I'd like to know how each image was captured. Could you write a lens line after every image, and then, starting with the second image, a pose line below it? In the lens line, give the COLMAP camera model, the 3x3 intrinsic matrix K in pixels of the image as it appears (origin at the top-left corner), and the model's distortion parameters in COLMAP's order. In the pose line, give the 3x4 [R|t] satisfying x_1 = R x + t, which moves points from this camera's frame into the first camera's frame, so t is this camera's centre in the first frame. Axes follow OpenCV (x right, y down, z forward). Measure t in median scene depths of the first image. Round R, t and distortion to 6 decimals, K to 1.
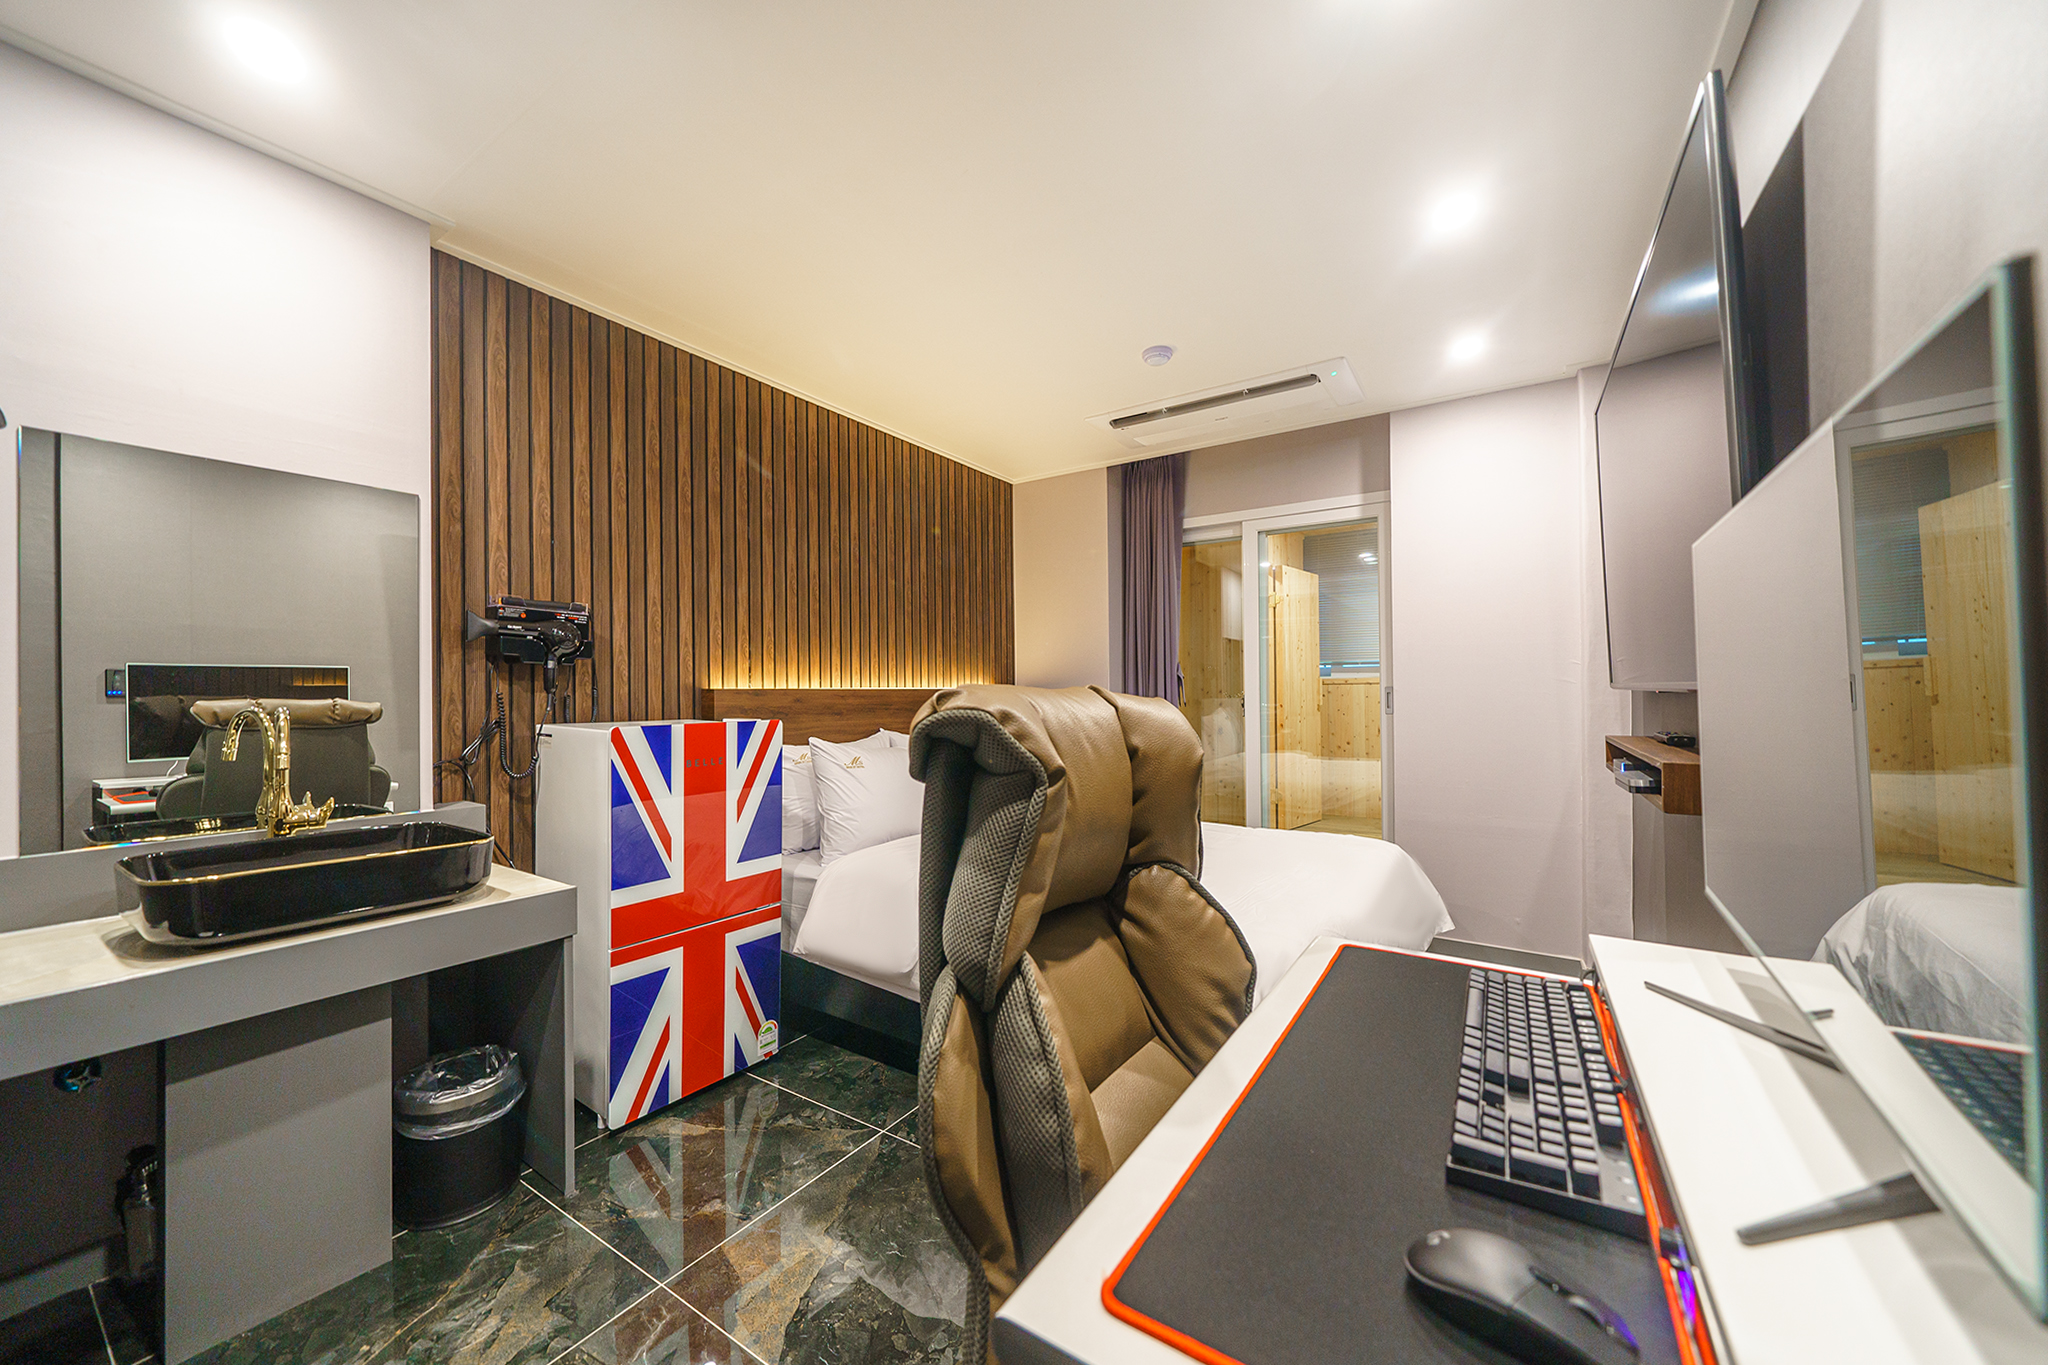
lens RADIAL K [[711.5, 0, 1024.4], [0, 711.5, 683.5], [0, 0, 1]] dist [-0.002409, -0.000045]
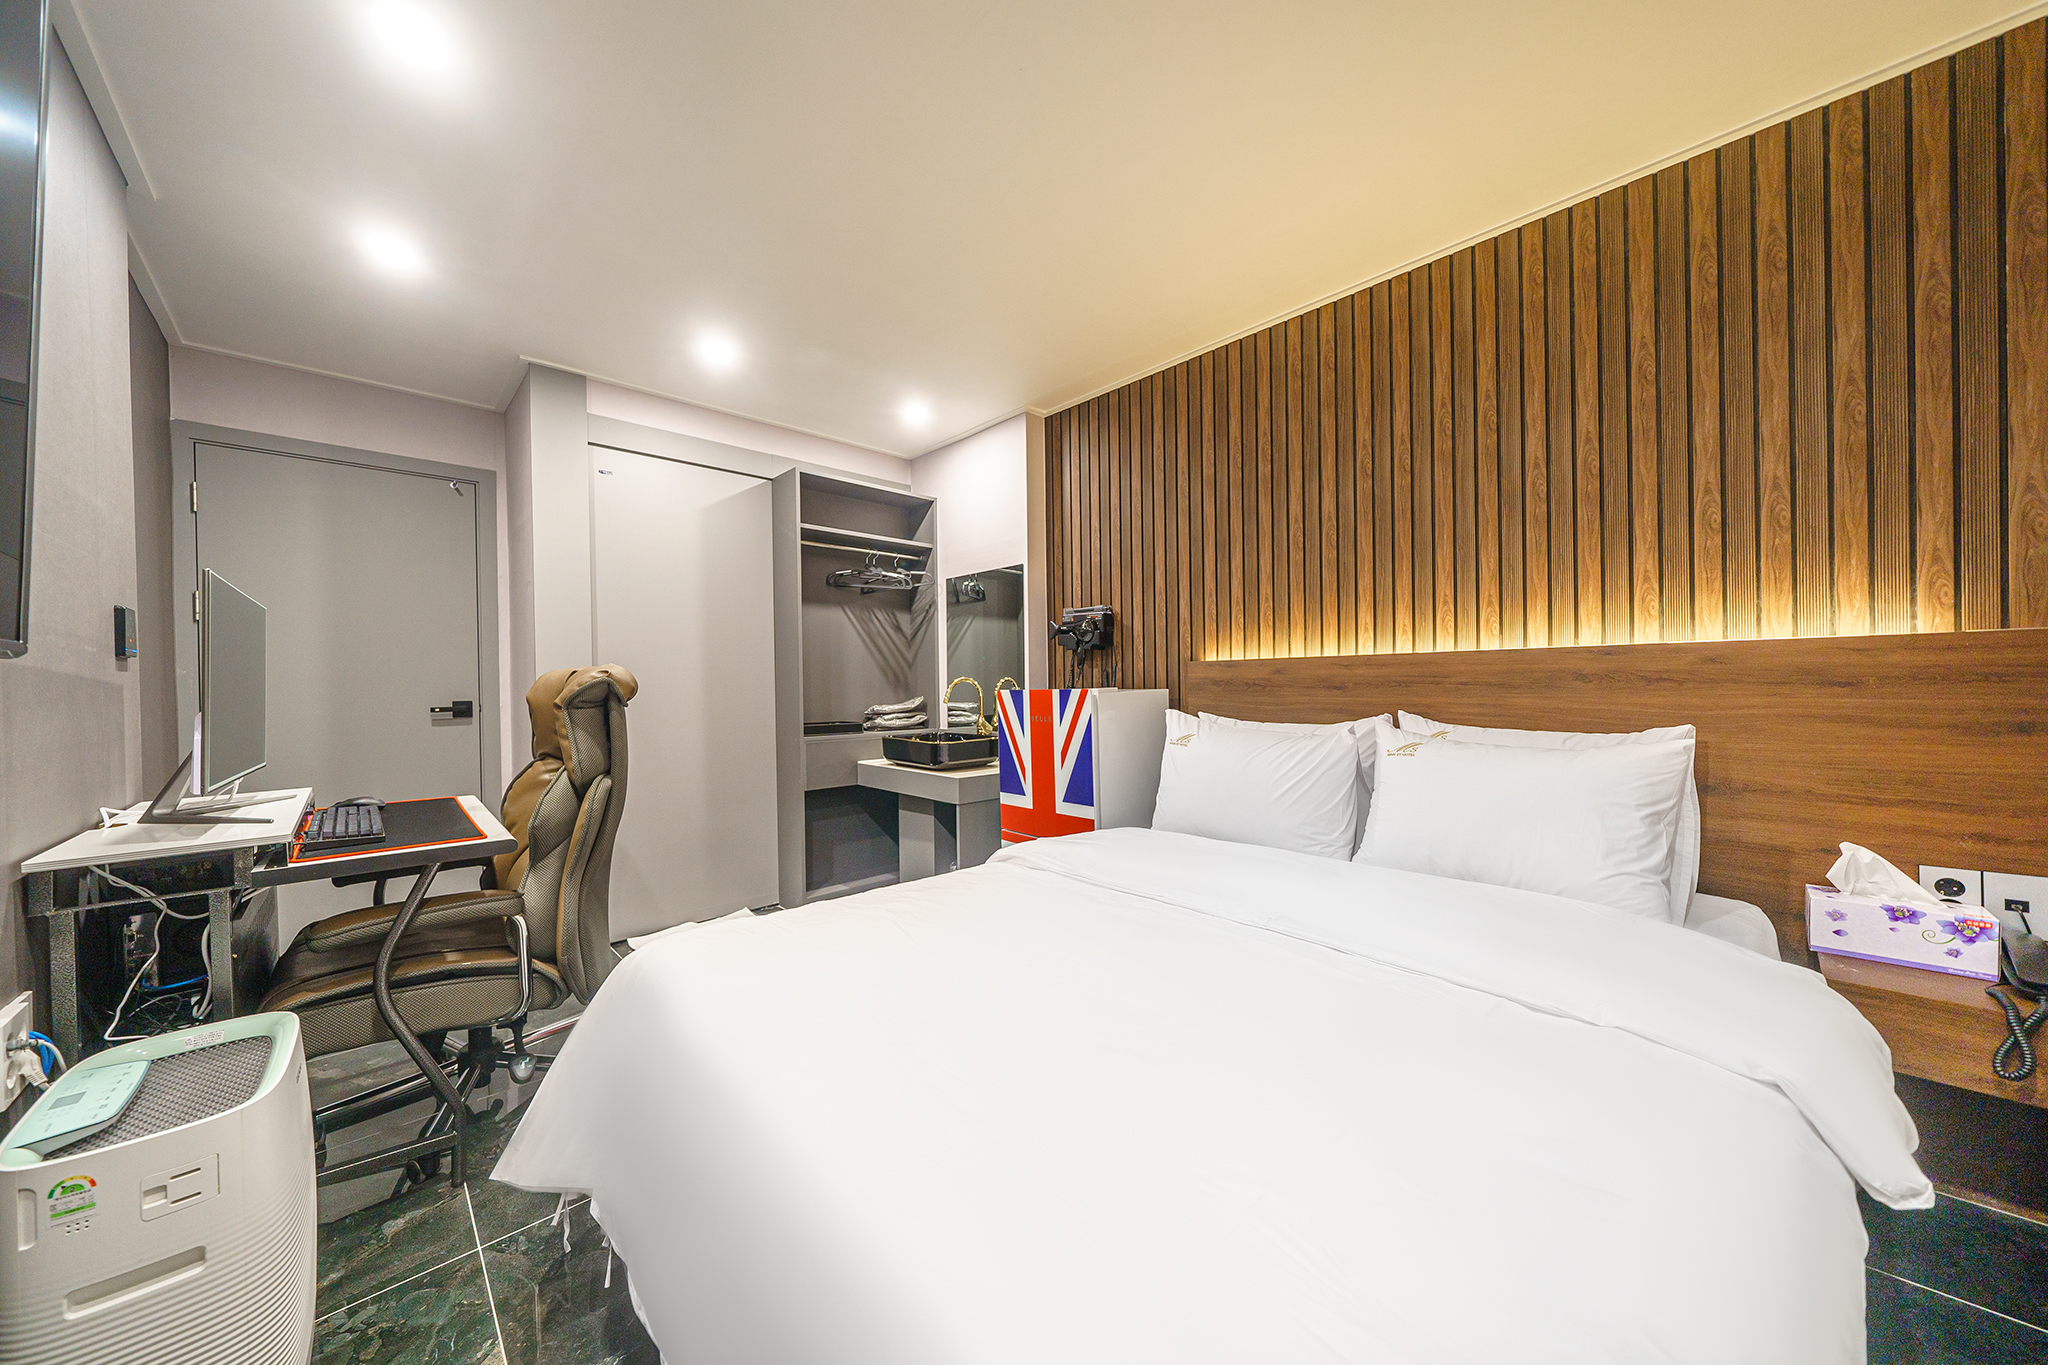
lens RADIAL K [[711.5, 0, 1037.5], [0, 711.5, 688.7], [0, 0, 1]] dist [-0.002409, -0.000045]
pose [[-0.204905, 0.006979, -0.978757, 0.611097], [0.022305, 0.999748, 0.002459, 0.036902], [0.978528, -0.021327, -0.205009, 0.896131]]
